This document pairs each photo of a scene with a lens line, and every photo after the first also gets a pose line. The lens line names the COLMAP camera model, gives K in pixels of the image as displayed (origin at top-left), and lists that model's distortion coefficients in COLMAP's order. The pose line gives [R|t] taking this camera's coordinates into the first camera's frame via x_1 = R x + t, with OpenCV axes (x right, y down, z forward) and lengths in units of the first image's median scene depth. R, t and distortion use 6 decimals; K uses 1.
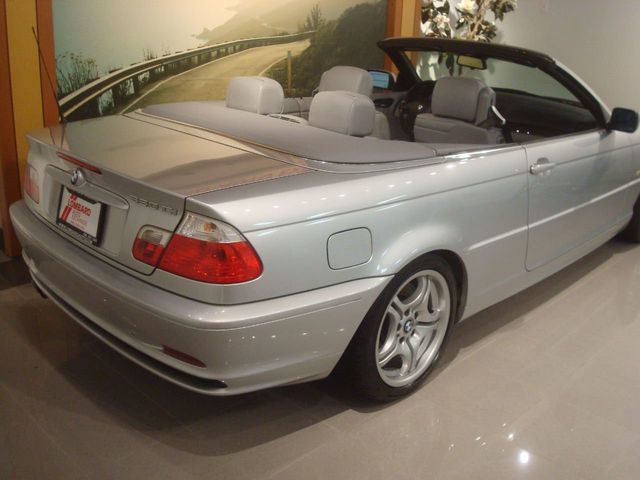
lens RADIAL K [[658.6, 0, 321.1], [0, 658.6, 229.6], [0, 0, 1]] dist [-0.104683, -0.040041]
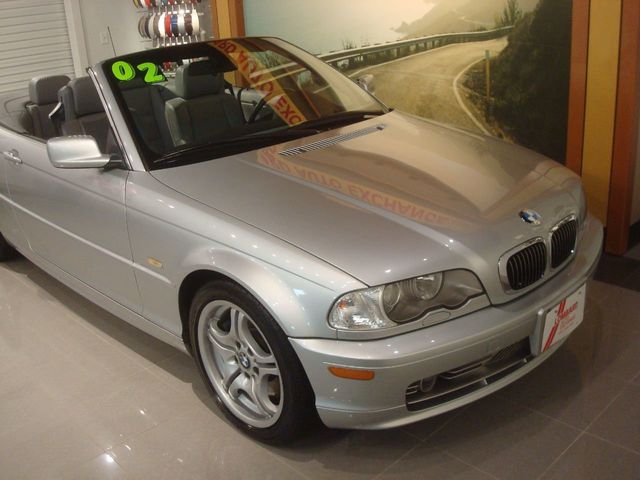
lens RADIAL K [[658.6, 0, 321.1], [0, 658.6, 229.6], [0, 0, 1]] dist [-0.104683, -0.040041]
pose [[-0.006908, 0.307125, -0.951644, 0.938495], [-0.274836, 0.914434, 0.297111, -0.301109], [0.961466, 0.263599, 0.078092, 0.950930]]
